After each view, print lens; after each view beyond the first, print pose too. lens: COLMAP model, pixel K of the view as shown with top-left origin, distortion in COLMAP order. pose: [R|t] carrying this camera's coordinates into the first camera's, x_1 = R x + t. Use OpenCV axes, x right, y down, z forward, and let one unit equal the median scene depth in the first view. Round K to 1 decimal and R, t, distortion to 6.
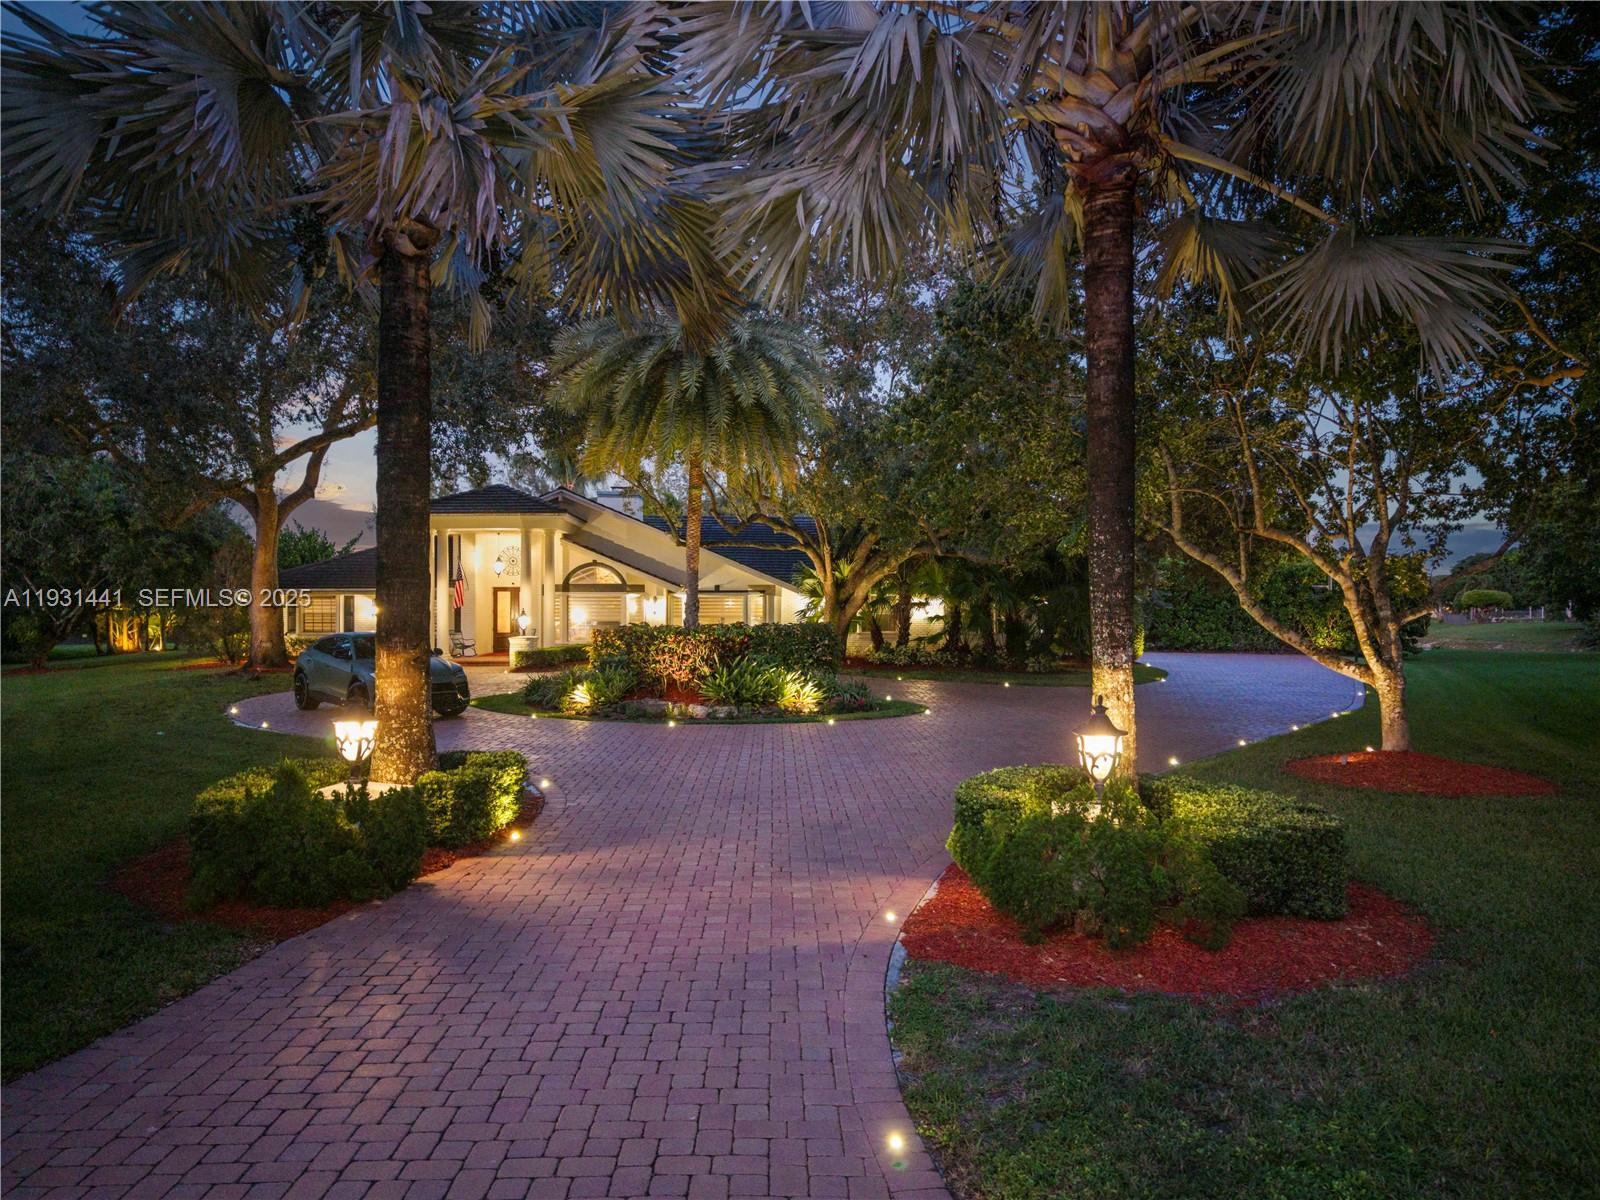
lens RADIAL K [[1094.0, 0, 797.9], [0, 1094.0, 603.1], [0, 0, 1]] dist [-0.000004, -0.001770]
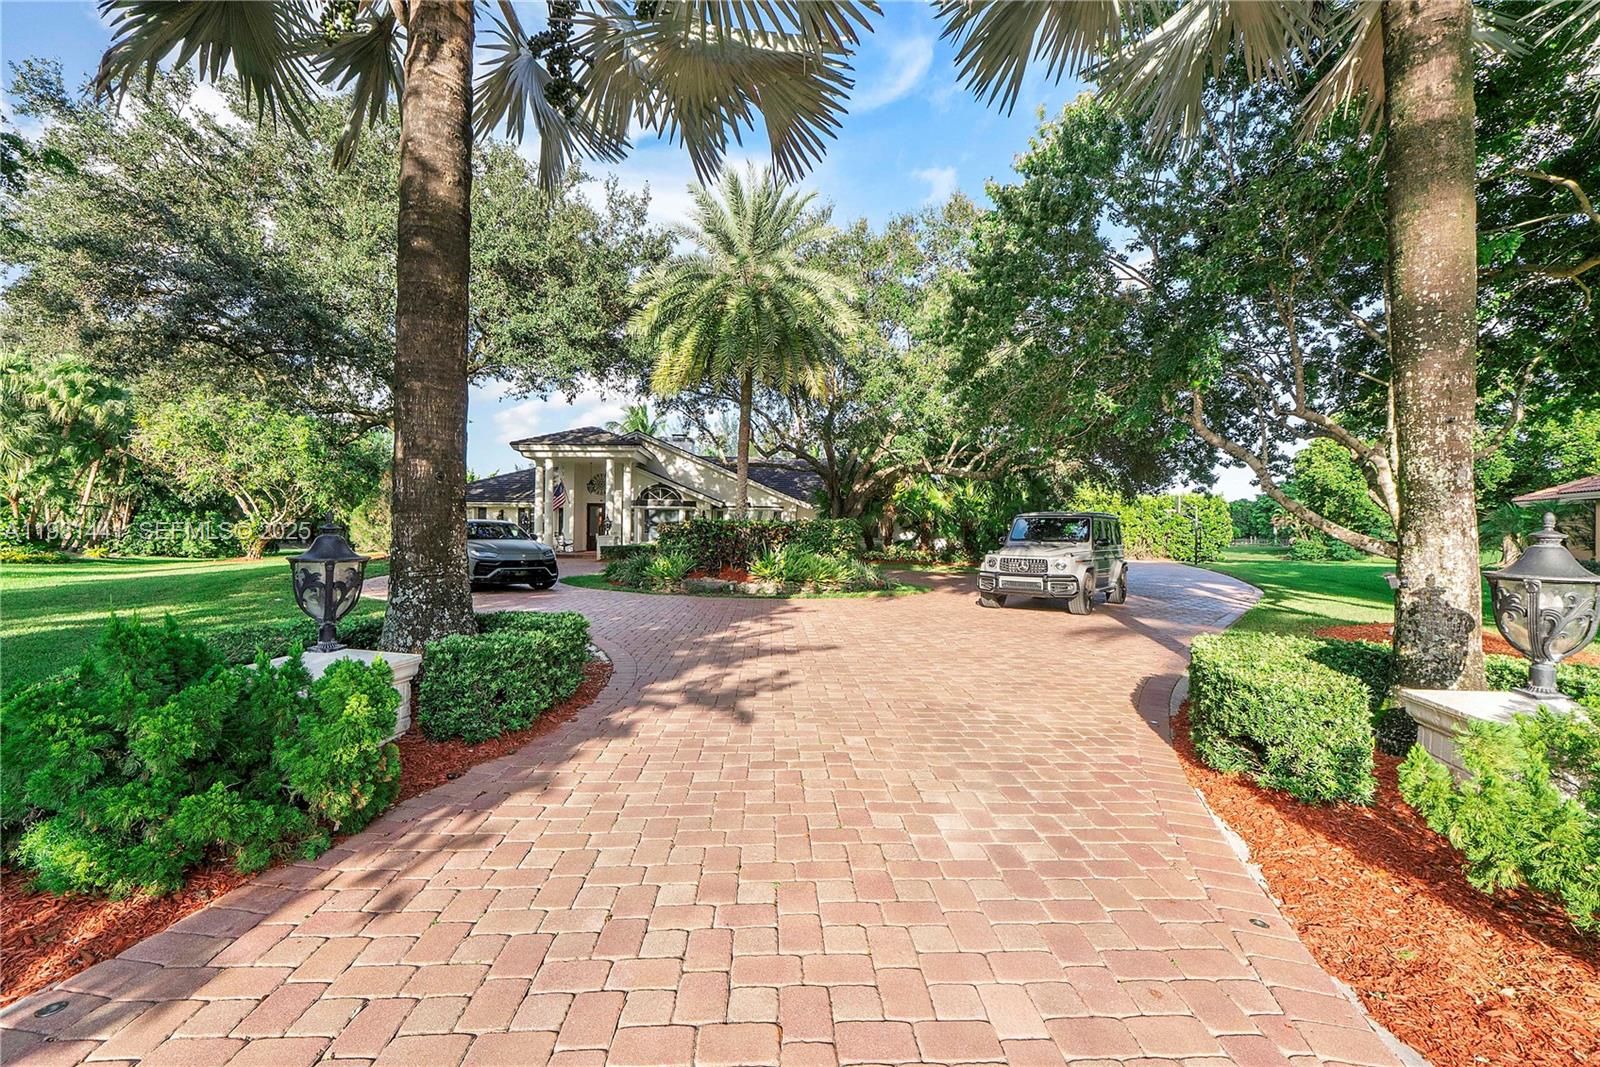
lens RADIAL K [[680.3, 0, 797.9], [0, 680.3, 525.7], [0, 0, 1]] dist [-0.009531, -0.000141]
pose [[0.999760, 0.006872, 0.020787, -0.109393], [-0.006662, 0.999926, -0.010145, 0.081094], [-0.020855, 0.010004, 0.999732, 0.521150]]
